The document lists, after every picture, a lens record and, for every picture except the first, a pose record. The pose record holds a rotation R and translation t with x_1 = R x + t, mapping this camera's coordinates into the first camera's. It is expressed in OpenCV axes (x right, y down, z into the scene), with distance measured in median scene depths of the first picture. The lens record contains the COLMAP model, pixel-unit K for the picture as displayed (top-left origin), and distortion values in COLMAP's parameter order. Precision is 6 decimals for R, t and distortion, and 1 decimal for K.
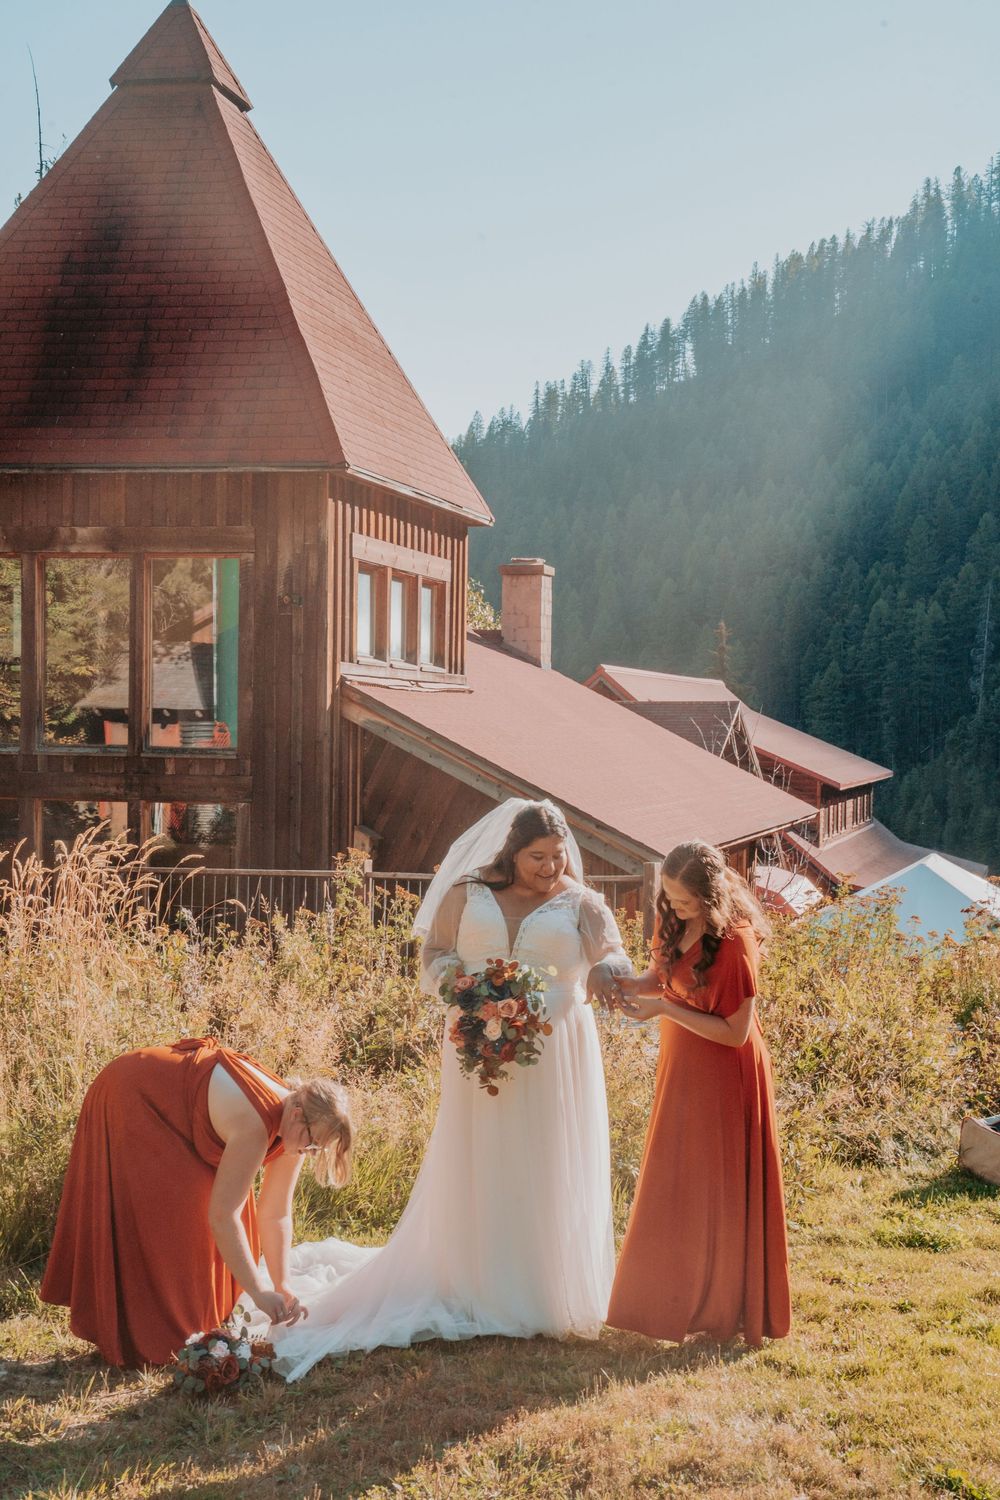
lens RADIAL K [[2285.7, 0, 498.3], [0, 2285.7, 752.3], [0, 0, 1]] dist [0.180235, 0.000000]
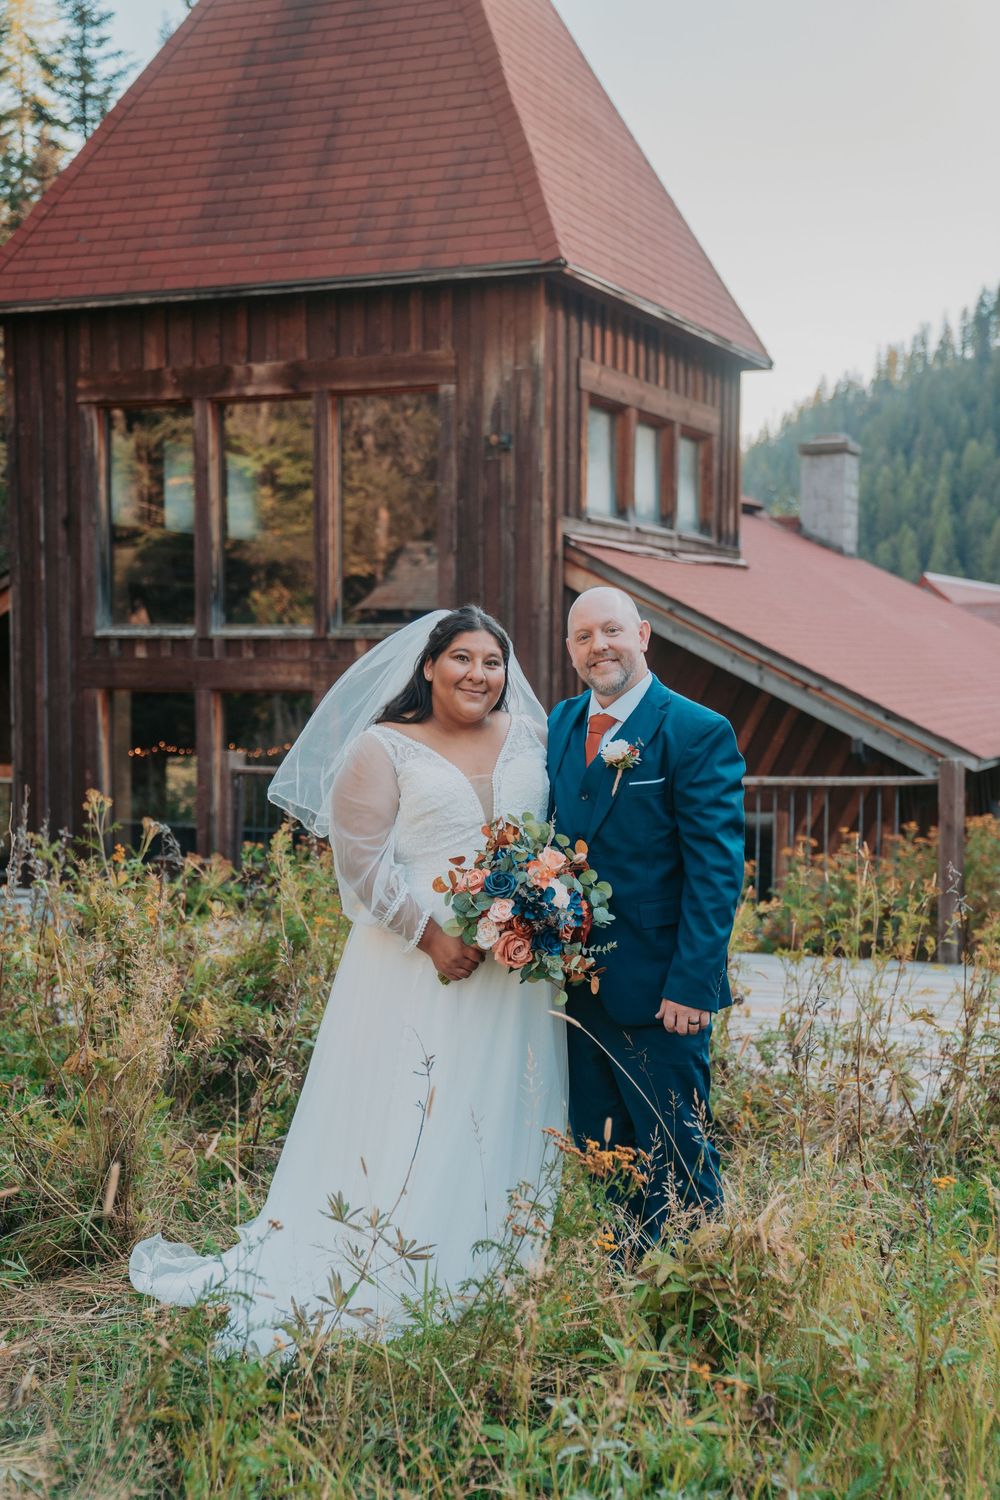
lens RADIAL K [[1964.4, 0, 521.6], [0, 1964.4, 742.9], [0, 0, 1]] dist [0.172566, 0.000000]
pose [[0.986549, -0.005637, -0.163366, 0.028121], [0.010357, 0.999553, 0.028055, 0.019446], [0.163135, -0.029370, 0.986166, 0.294771]]
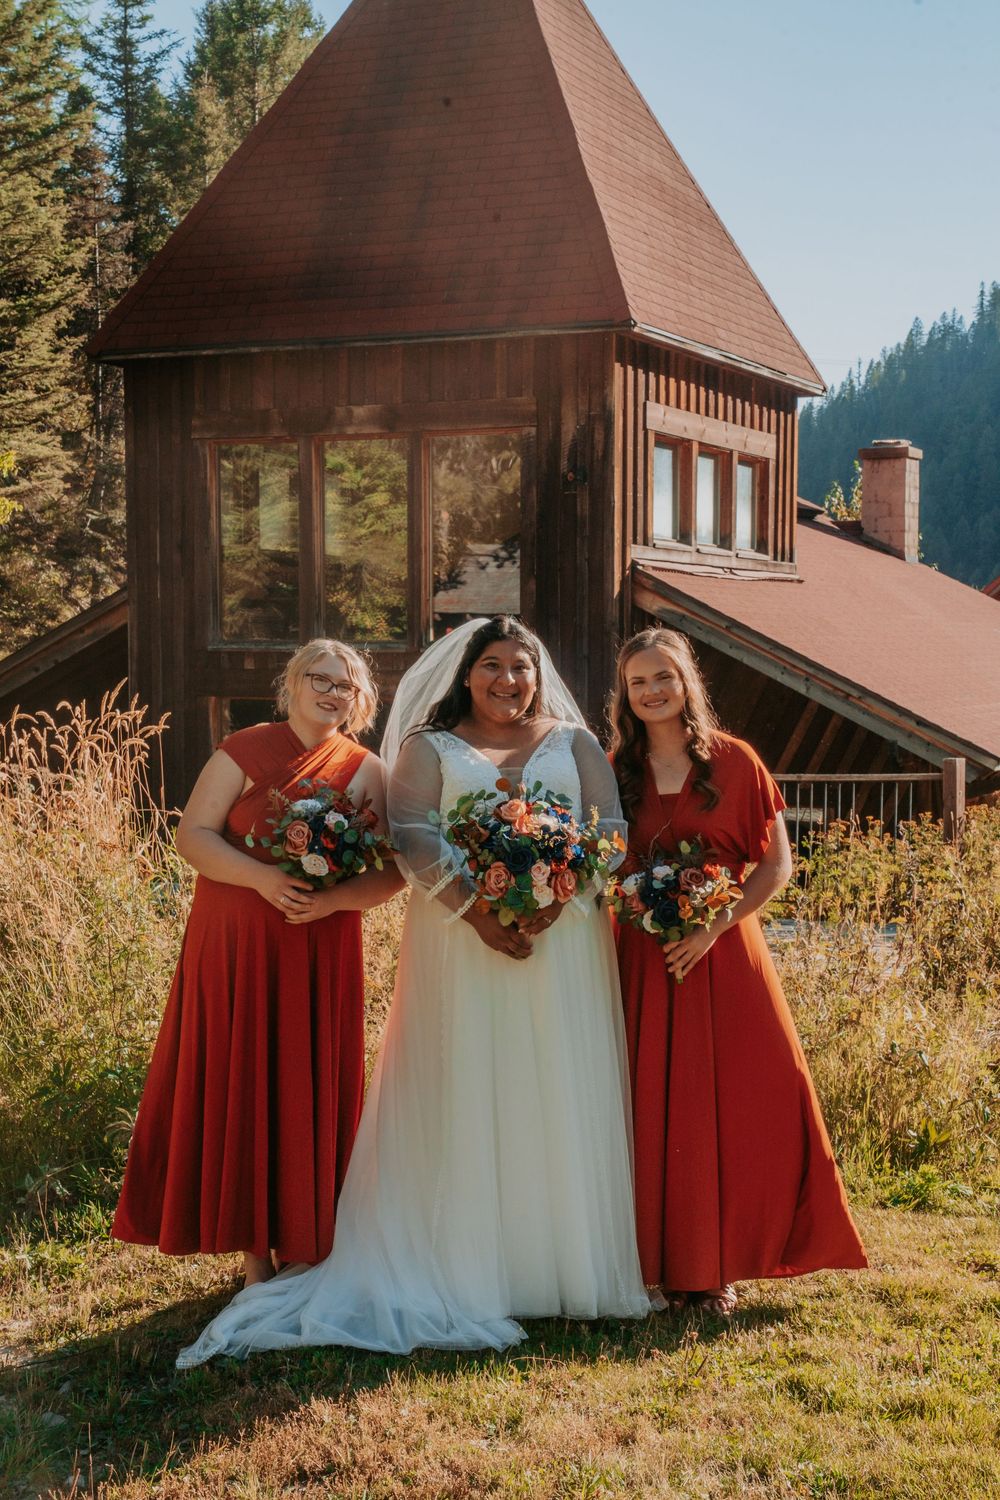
lens RADIAL K [[2315.0, 0, 506.3], [0, 2315.0, 735.7], [0, 0, 1]] dist [0.226232, 0.000000]
pose [[0.982445, -0.006019, -0.186455, 0.050292], [0.010466, 0.999683, 0.022879, 0.013784], [0.186258, -0.024429, 0.982197, 0.083358]]
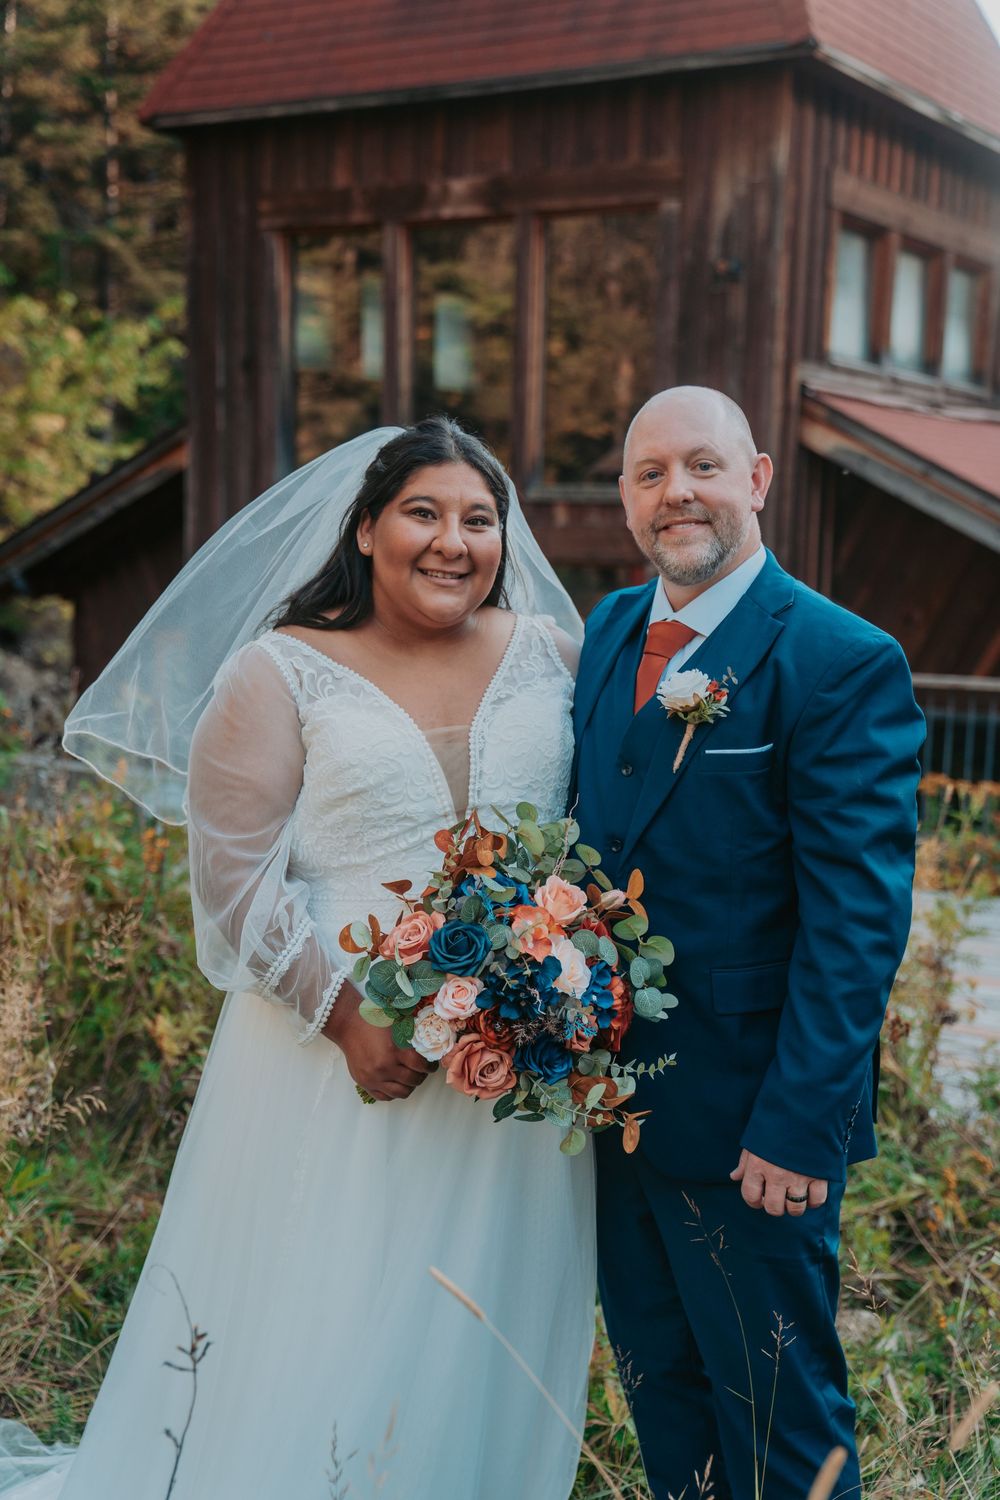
lens RADIAL K [[1964.4, 0, 505.4], [0, 1964.4, 749.7], [0, 0, 1]] dist [0.172566, 0.000000]
pose [[0.953675, 0.043661, -0.297654, 0.026729], [-0.015304, 0.995172, 0.096941, 0.018834], [0.300449, -0.087894, 0.949739, 0.381403]]
